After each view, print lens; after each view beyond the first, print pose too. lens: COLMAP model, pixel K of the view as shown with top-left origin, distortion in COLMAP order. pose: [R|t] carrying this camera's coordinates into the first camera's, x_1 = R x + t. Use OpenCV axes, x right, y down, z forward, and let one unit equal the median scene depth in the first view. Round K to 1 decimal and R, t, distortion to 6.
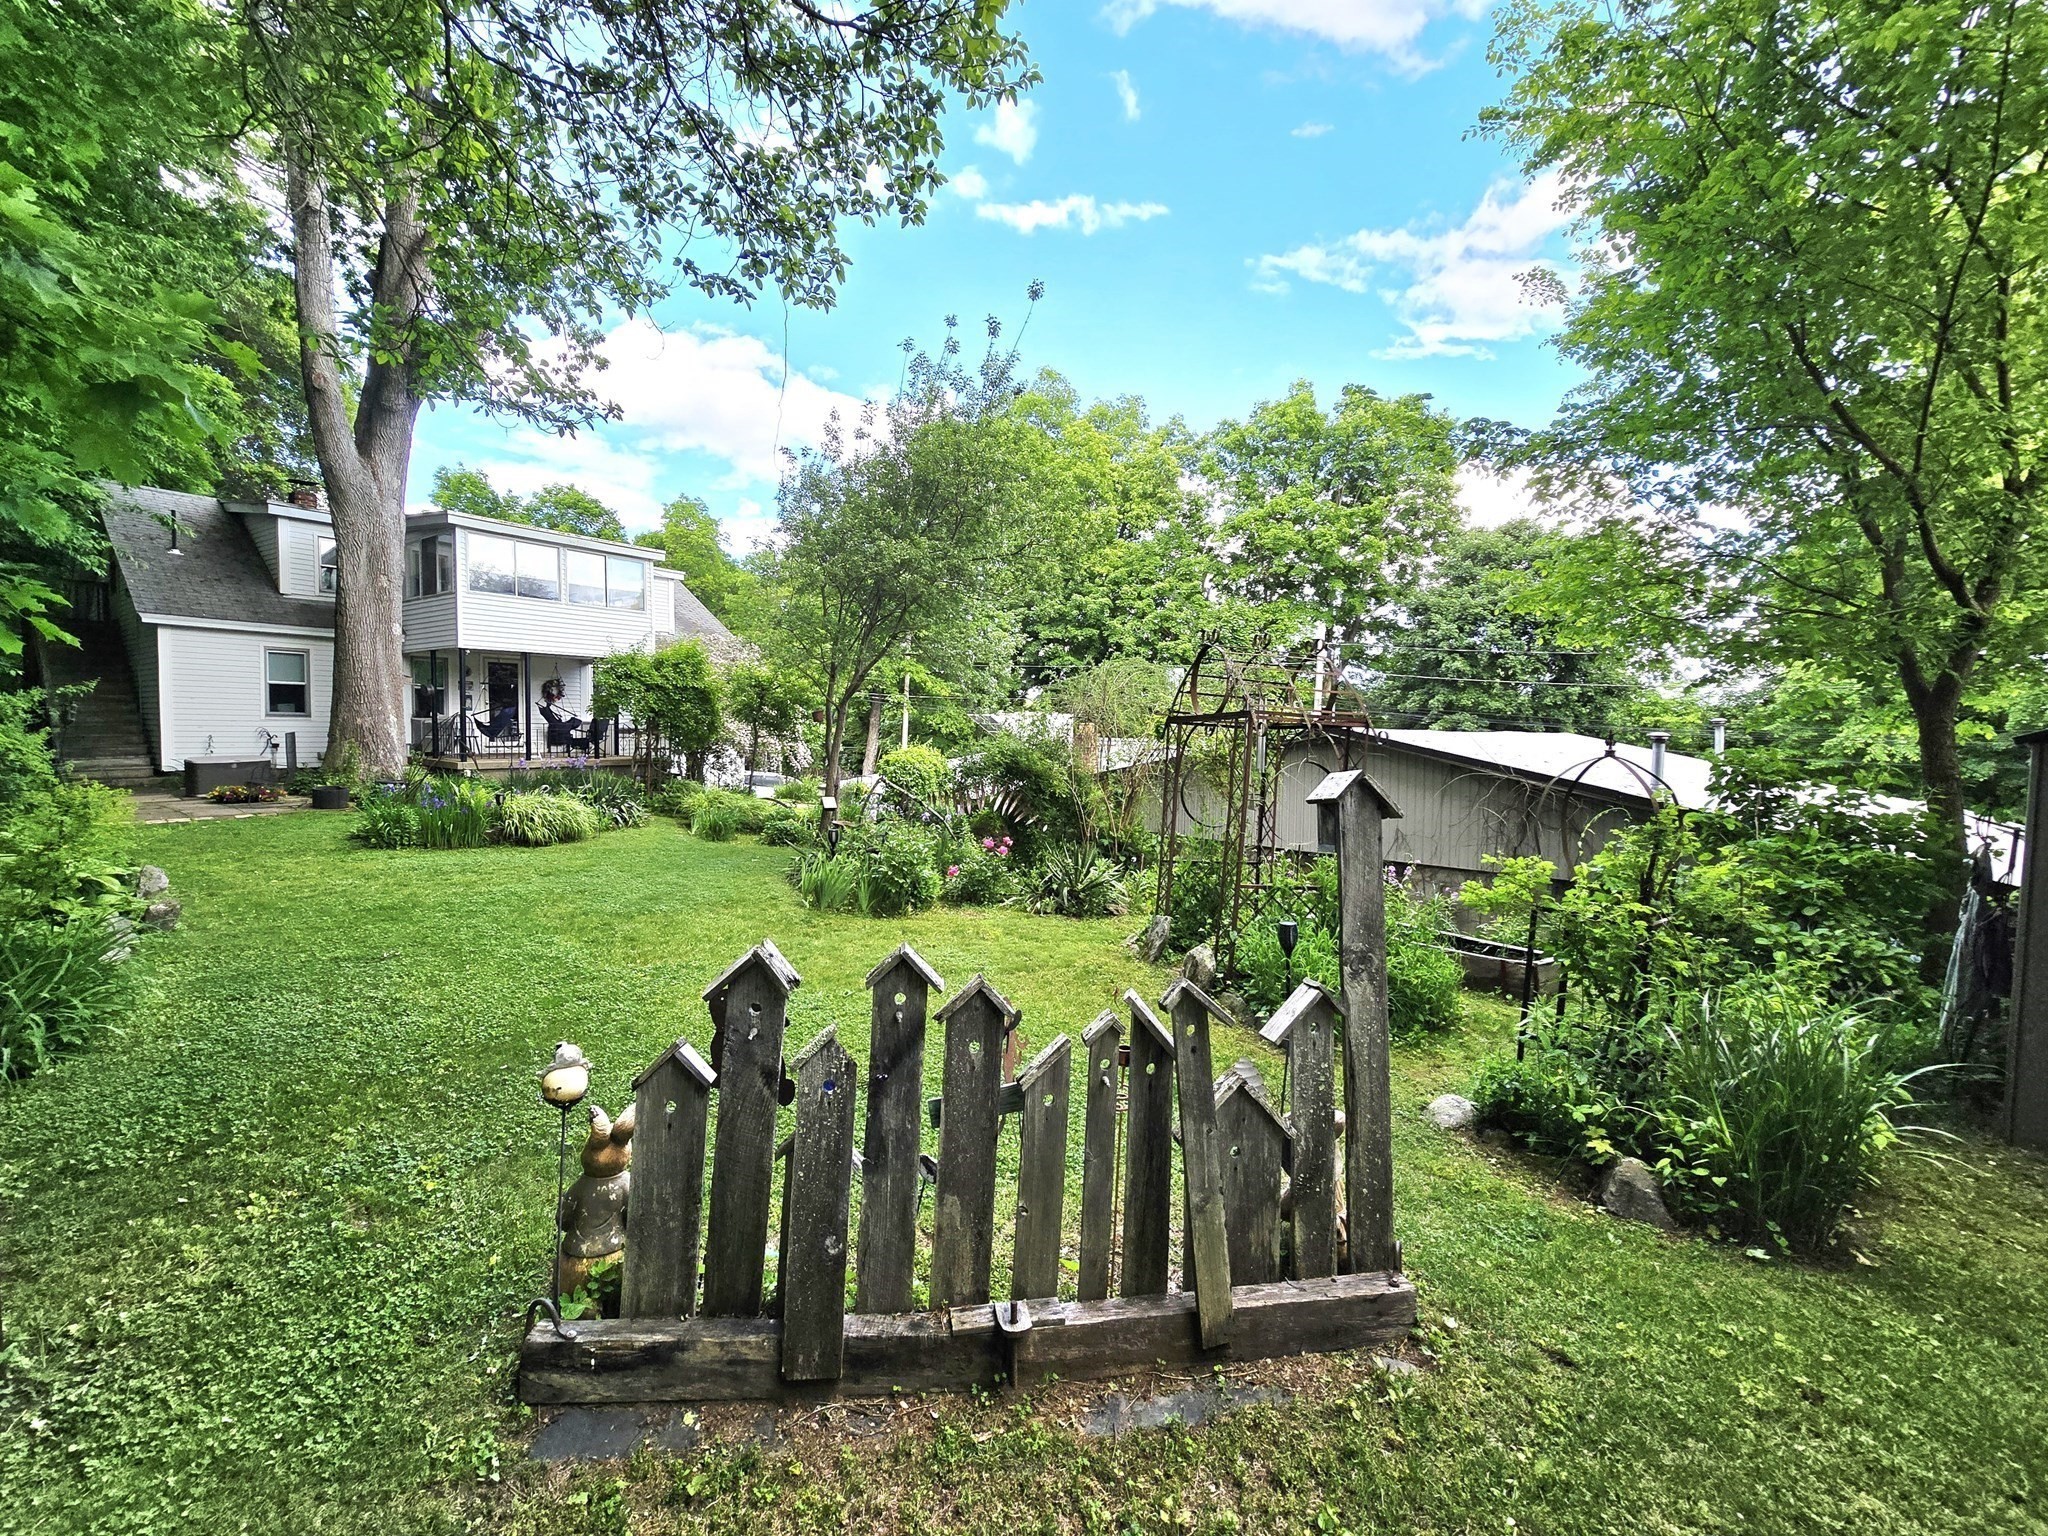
lens RADIAL K [[837.3, 0, 1022.1], [0, 837.3, 771.8], [0, 0, 1]] dist [-0.006163, 0.001131]
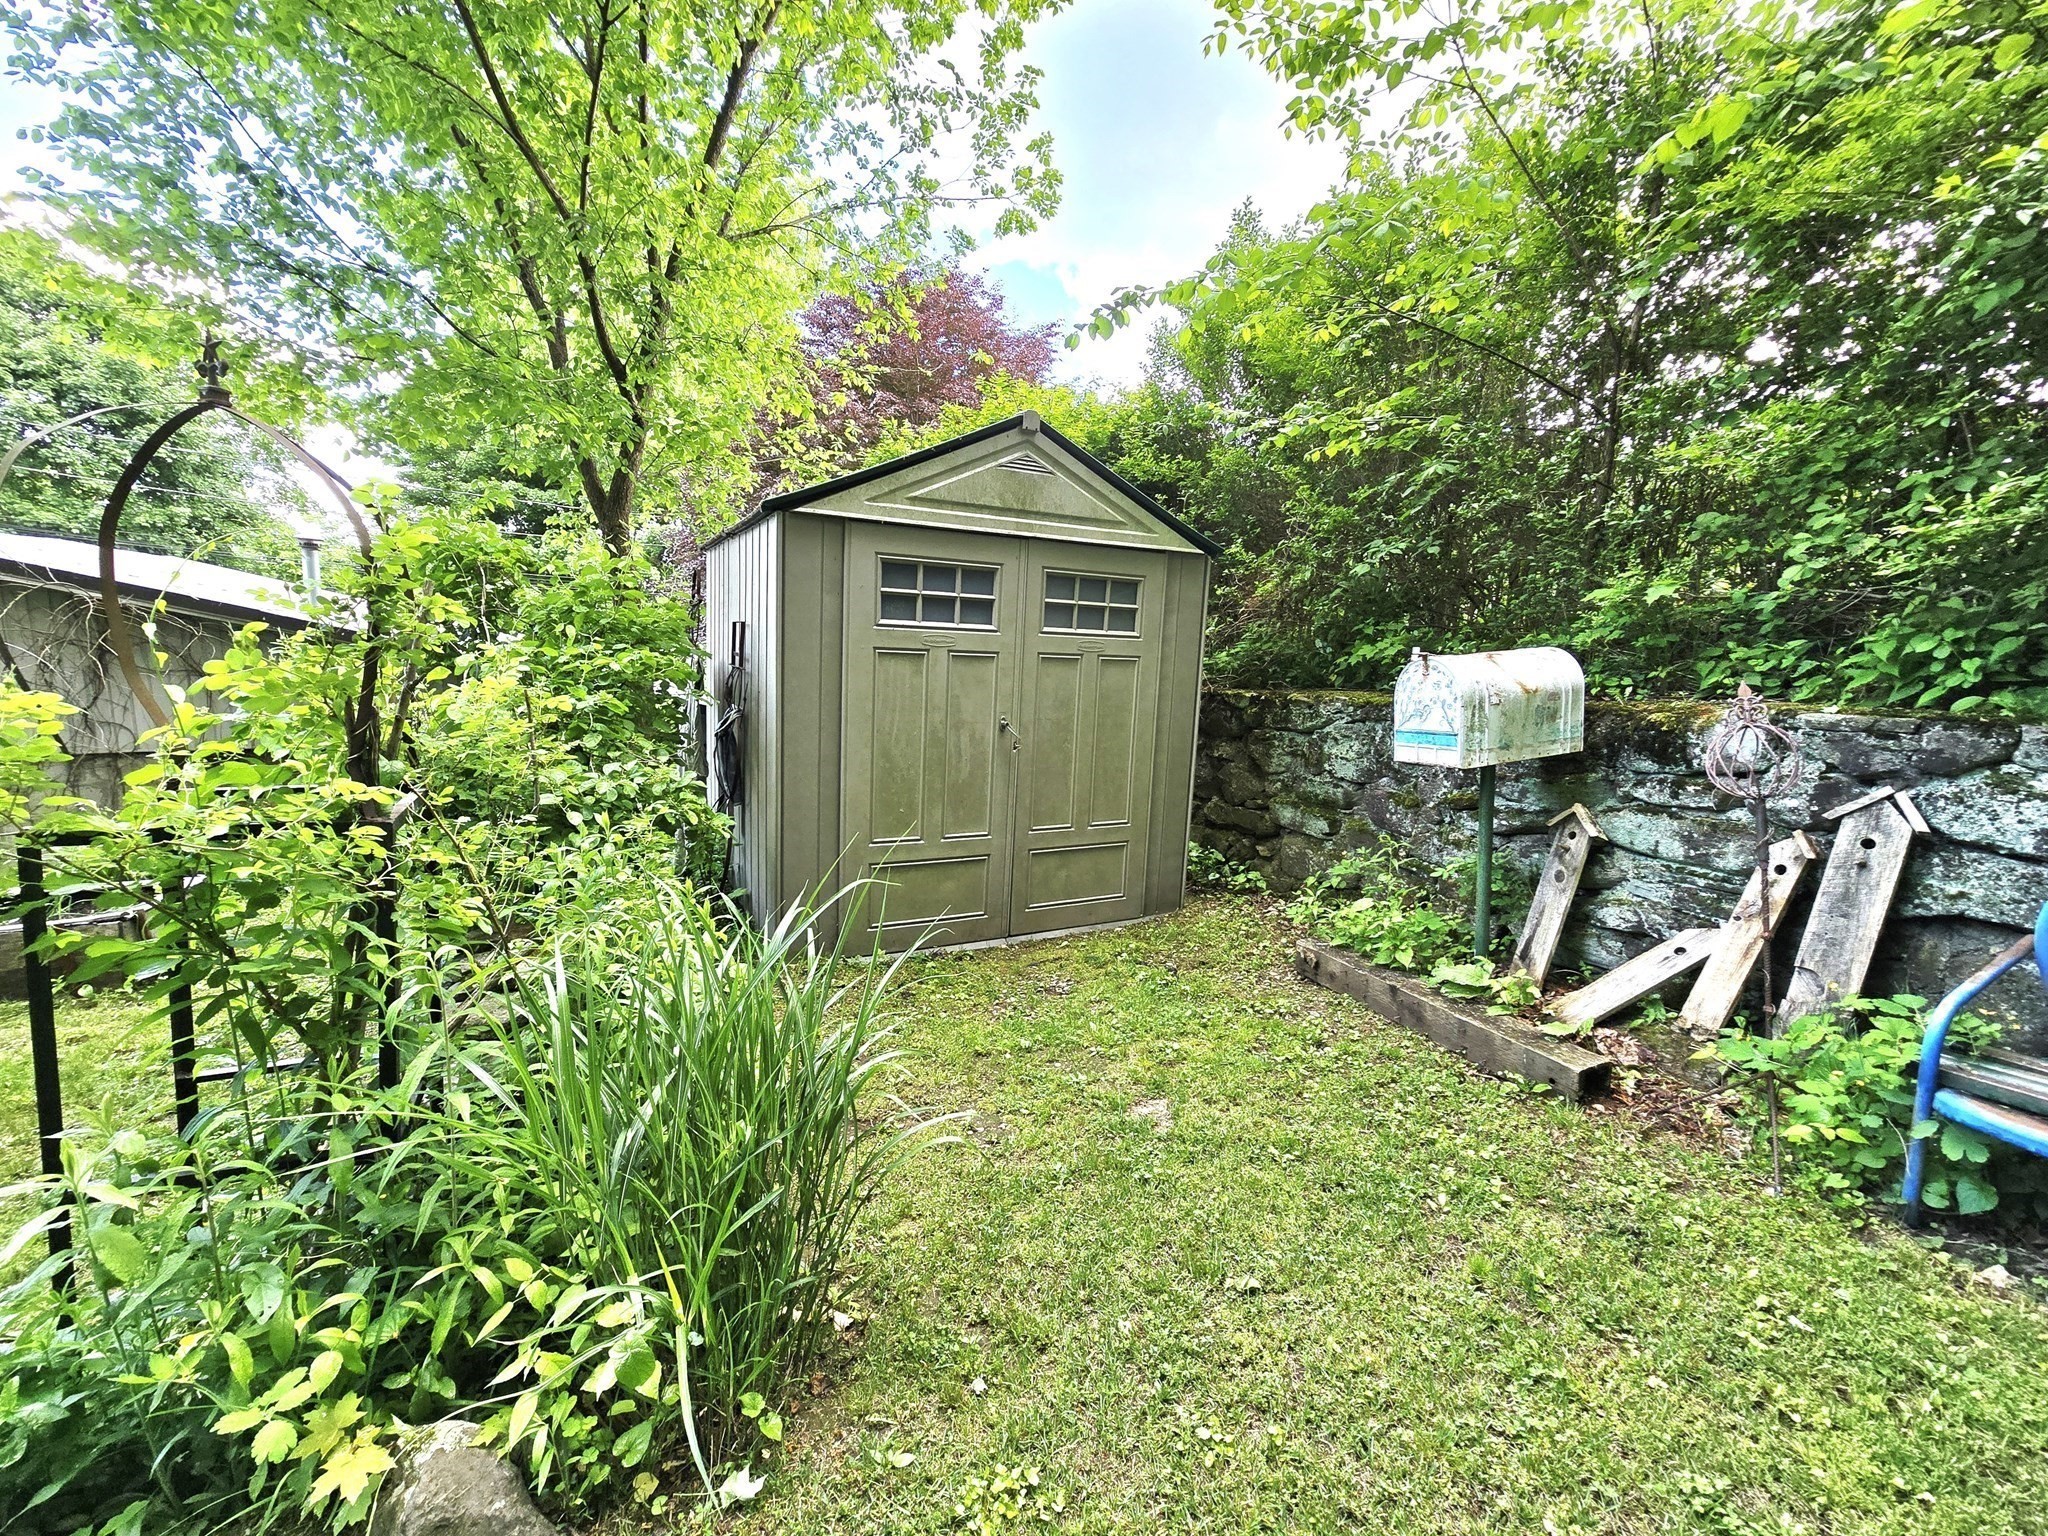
lens RADIAL K [[837.3, 0, 1021.3], [0, 837.3, 770.8], [0, 0, 1]] dist [-0.006163, 0.001131]
pose [[0.215739, -0.171369, 0.961296, 0.397187], [0.001113, 0.984522, 0.175259, 0.079275], [-0.976450, -0.036740, 0.212591, 0.561437]]
